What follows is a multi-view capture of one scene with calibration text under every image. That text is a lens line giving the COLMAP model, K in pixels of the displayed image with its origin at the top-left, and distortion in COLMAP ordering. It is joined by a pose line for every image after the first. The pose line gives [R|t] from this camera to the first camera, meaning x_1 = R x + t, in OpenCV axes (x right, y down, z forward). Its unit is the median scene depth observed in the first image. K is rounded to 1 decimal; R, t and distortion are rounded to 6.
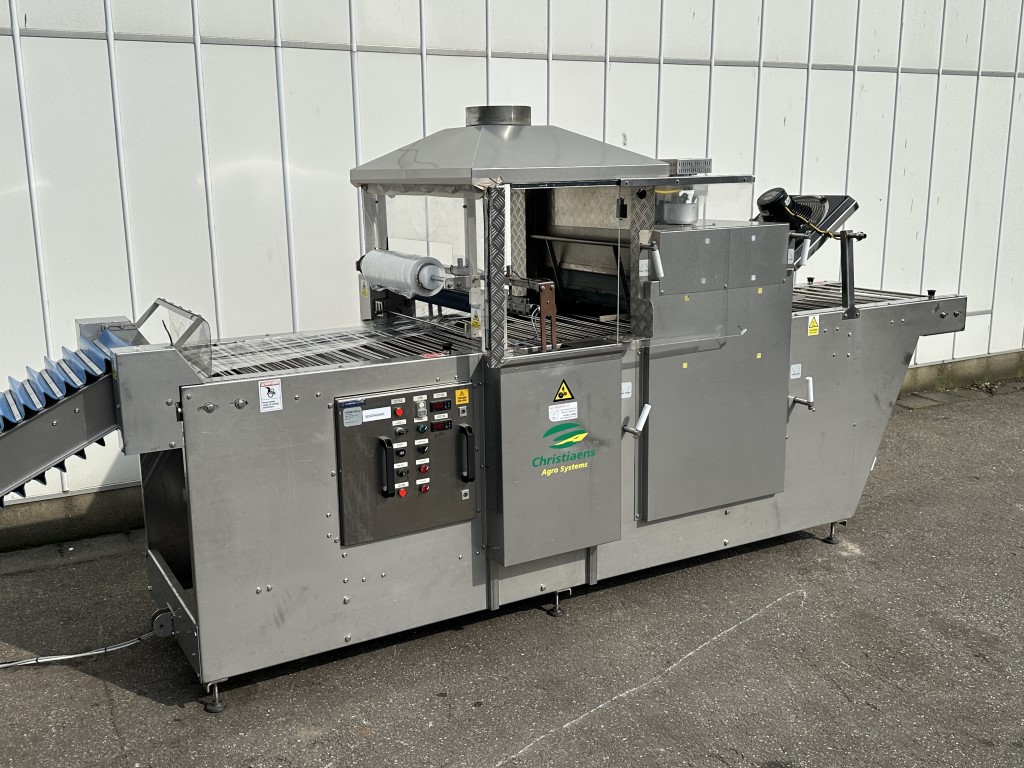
lens RADIAL K [[1008.2, 0, 509.5], [0, 1008.2, 380.5], [0, 0, 1]] dist [0.189030, -0.409662]
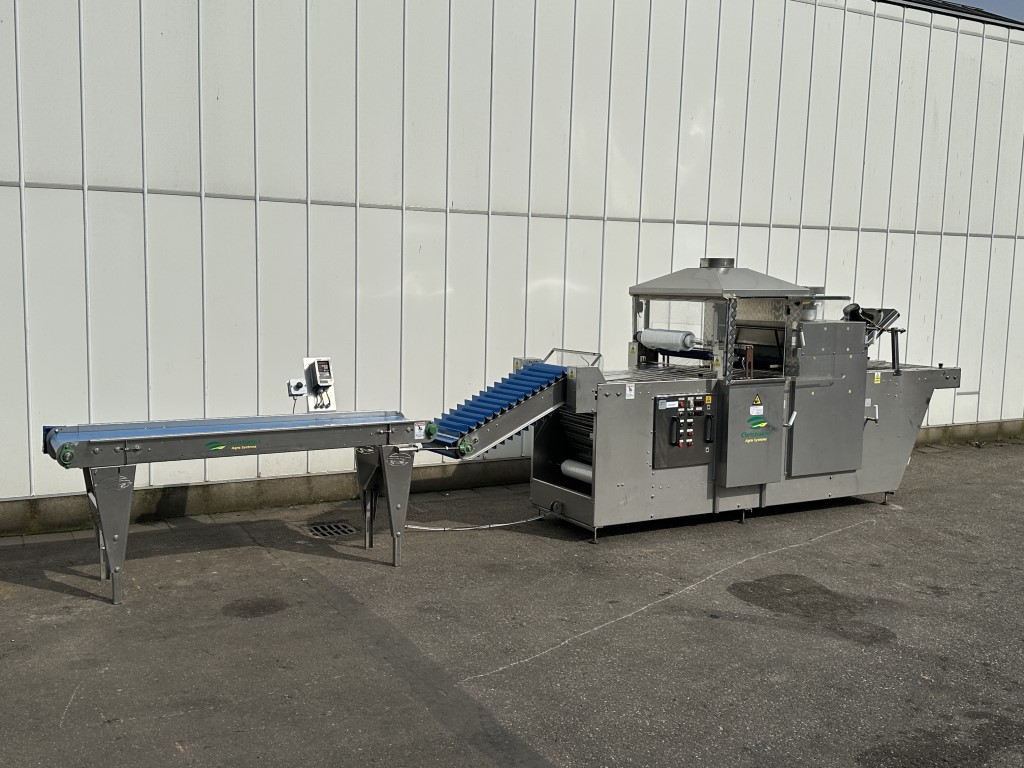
lens RADIAL K [[1008.2, 0, 509.5], [0, 1008.2, 380.5], [0, 0, 1]] dist [0.189030, -0.409662]
pose [[0.999485, 0.032097, 0.000161, -0.427368], [-0.031902, 0.993930, -0.105284, 0.195565], [-0.003539, 0.105225, 0.994442, -0.975258]]
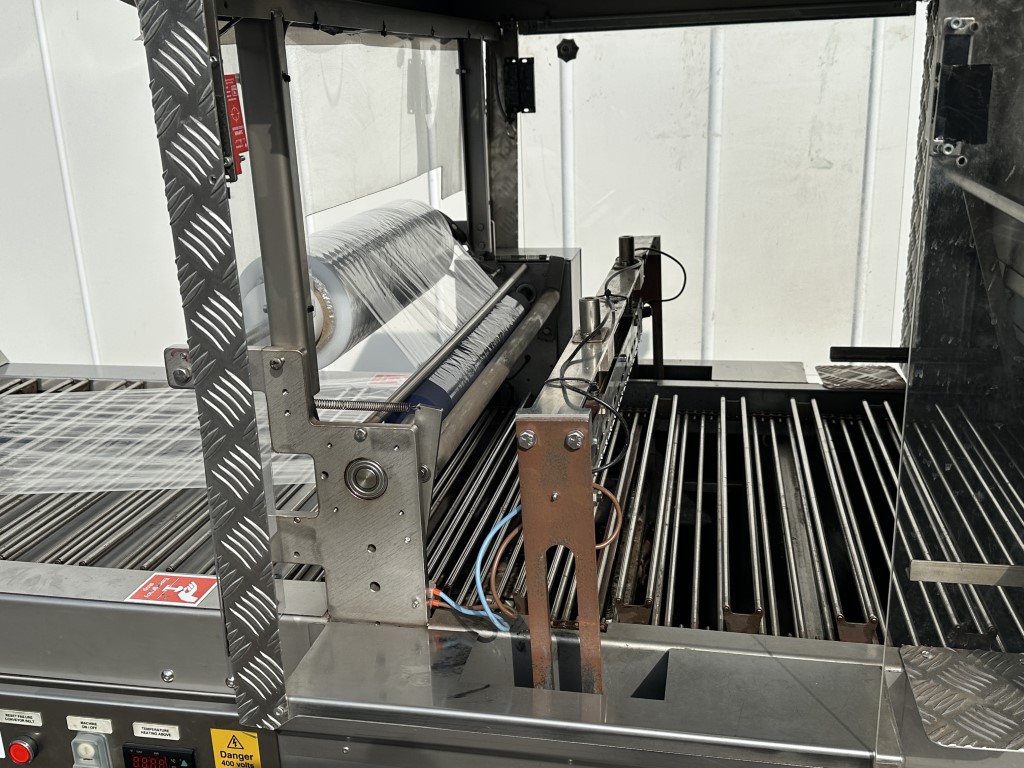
lens RADIAL K [[1008.2, 0, 509.5], [0, 1008.2, 380.5], [0, 0, 1]] dist [0.189030, -0.409662]
pose [[0.750346, 0.182879, -0.635244, 0.171590], [-0.110979, 0.982181, 0.151670, -0.135687], [0.651662, -0.043306, 0.757272, 0.799190]]
